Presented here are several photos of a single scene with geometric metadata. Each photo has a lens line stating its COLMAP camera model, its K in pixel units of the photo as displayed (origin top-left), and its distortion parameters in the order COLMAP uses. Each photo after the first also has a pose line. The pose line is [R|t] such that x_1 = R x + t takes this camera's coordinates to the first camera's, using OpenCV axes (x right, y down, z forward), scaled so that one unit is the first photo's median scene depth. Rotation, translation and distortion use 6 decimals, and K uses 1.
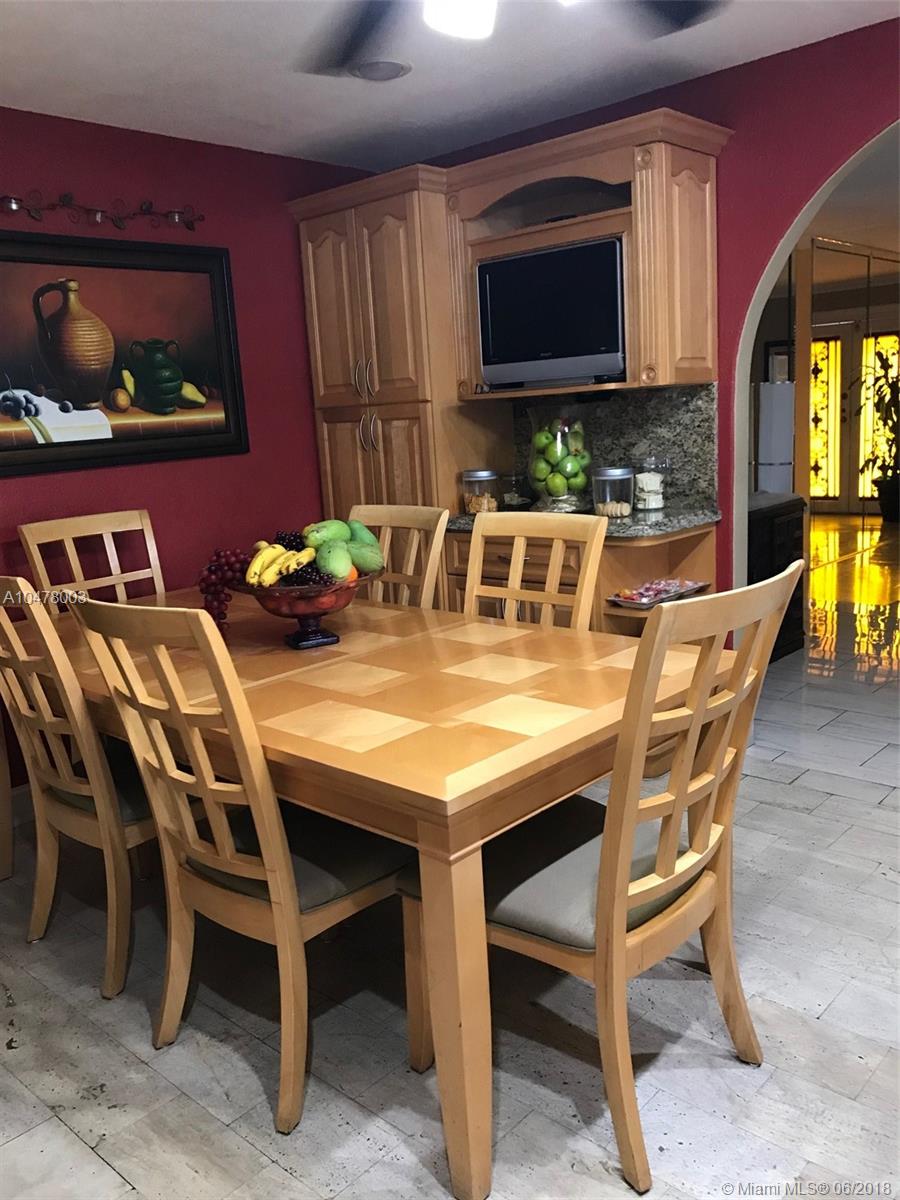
lens RADIAL K [[976.6, 0, 450.0], [0, 976.6, 600.0], [0, 0, 1]] dist [0.030137, -0.063940]
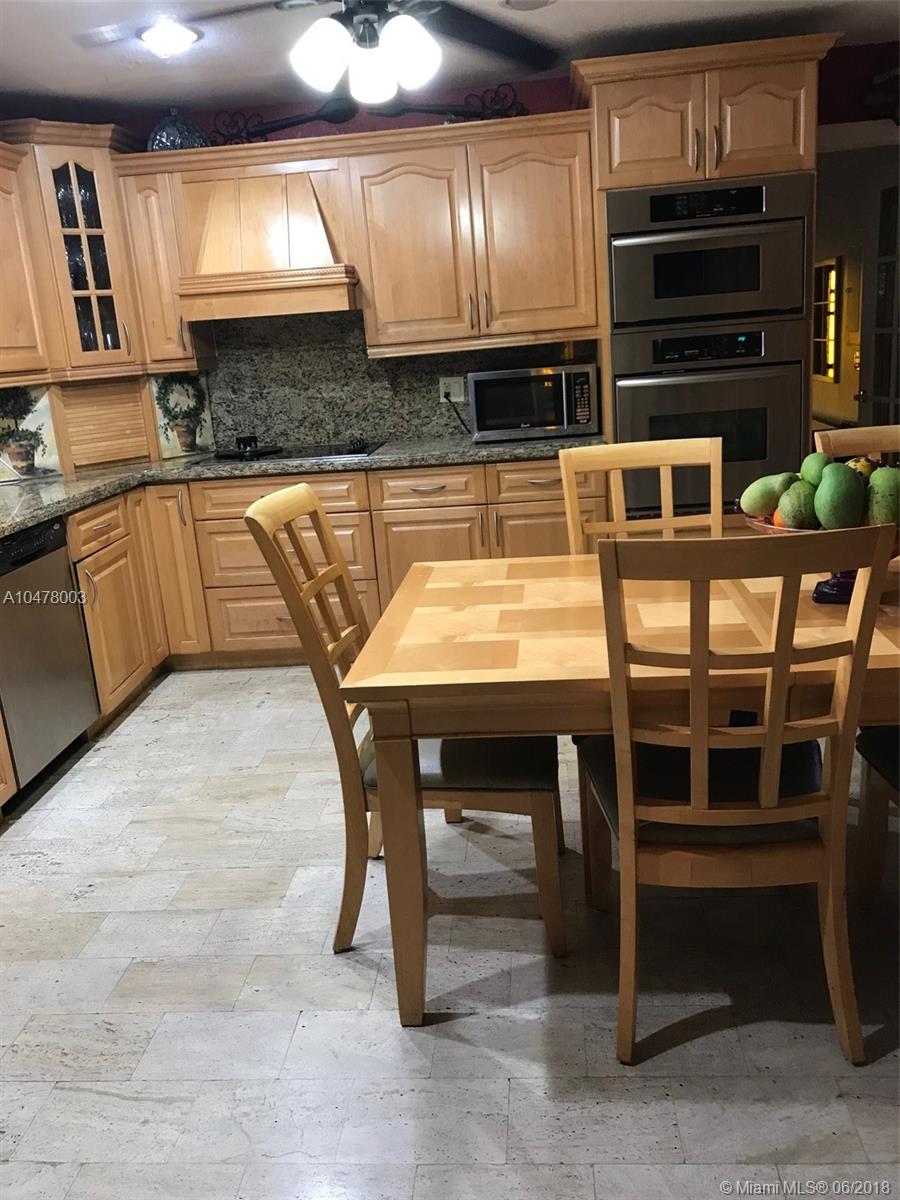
lens RADIAL K [[980.2, 0, 456.7], [0, 980.2, 594.4], [0, 0, 1]] dist [0.014511, -0.012520]
pose [[-0.778614, 0.270406, -0.566252, 0.460088], [0.000613, 0.902716, 0.430237, -0.250595], [0.627503, 0.334641, -0.703033, 1.085768]]
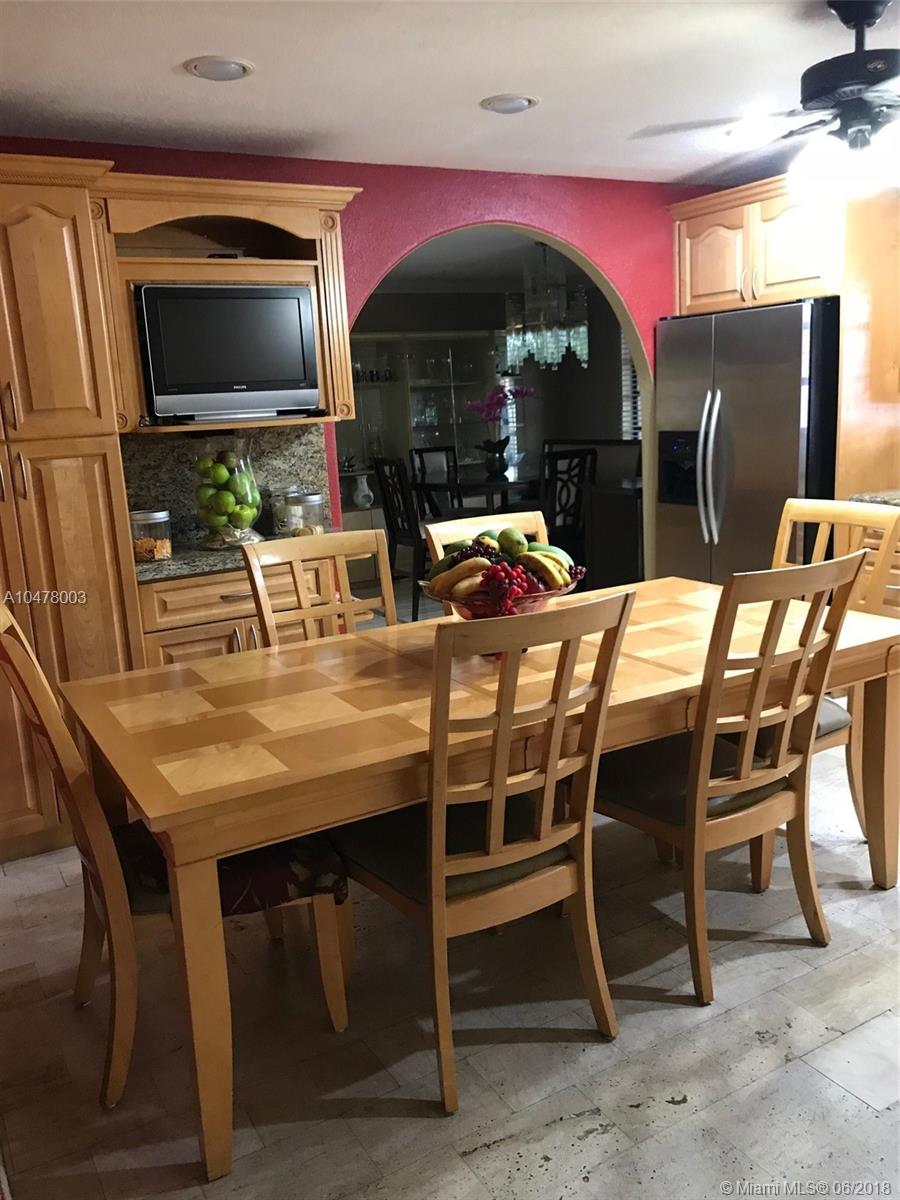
lens RADIAL K [[980.2, 0, 456.7], [0, 980.2, 594.4], [0, 0, 1]] dist [0.014511, -0.012520]
pose [[0.297618, -0.143527, 0.943834, -0.878637], [0.219896, 0.972358, 0.078525, -0.080323], [-0.929015, 0.184175, 0.320953, 0.547578]]
